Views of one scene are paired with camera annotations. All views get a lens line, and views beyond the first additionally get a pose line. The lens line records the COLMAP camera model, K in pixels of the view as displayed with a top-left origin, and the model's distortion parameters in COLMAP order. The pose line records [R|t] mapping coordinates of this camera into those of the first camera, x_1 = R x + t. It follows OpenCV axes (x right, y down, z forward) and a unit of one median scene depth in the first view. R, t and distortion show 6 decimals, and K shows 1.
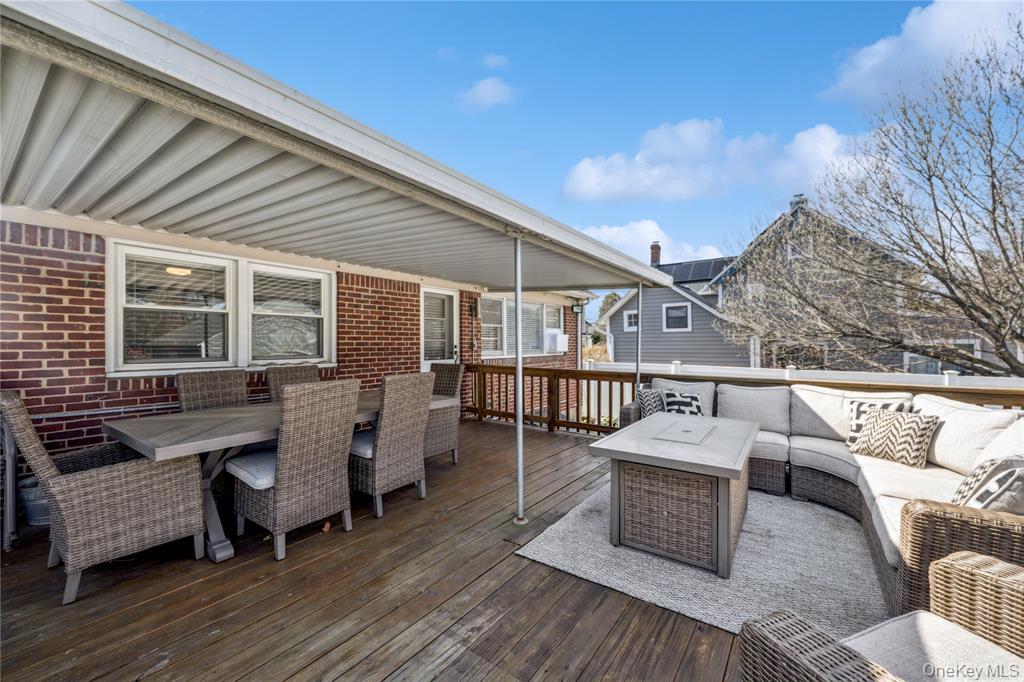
lens RADIAL K [[412.2, 0, 514.1], [0, 412.2, 335.0], [0, 0, 1]] dist [-0.001054, -0.000042]
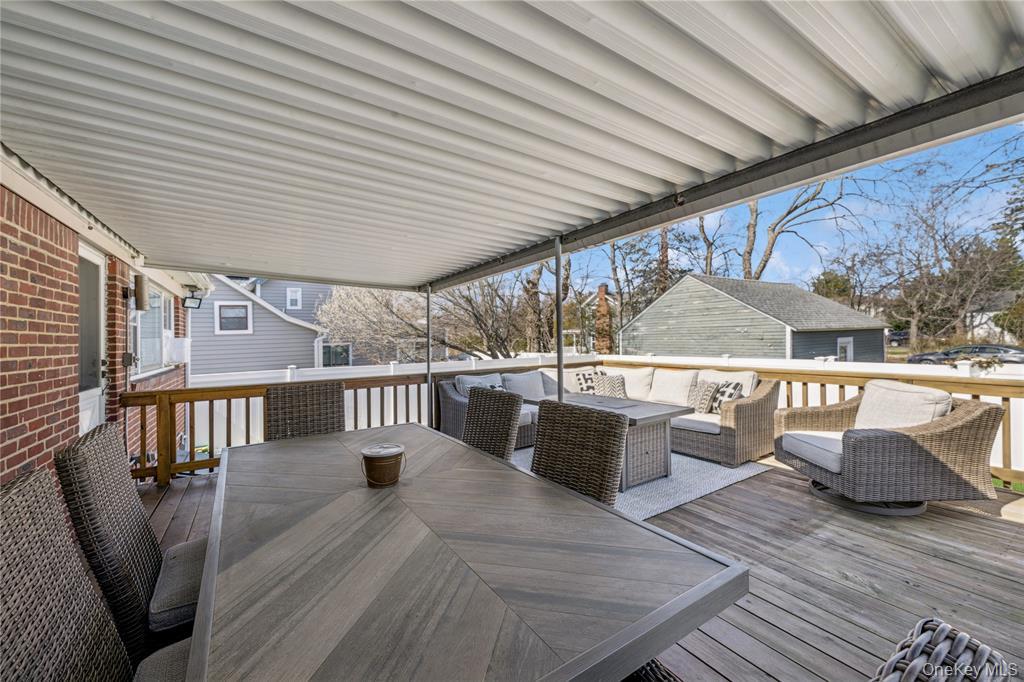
lens RADIAL K [[412.2, 0, 514.1], [0, 412.2, 335.0], [0, 0, 1]] dist [-0.001054, -0.000042]
pose [[0.383208, -0.006483, 0.923640, -0.297766], [0.013327, 0.999910, 0.001489, -0.000497], [-0.923566, 0.011738, 0.383259, 0.217935]]
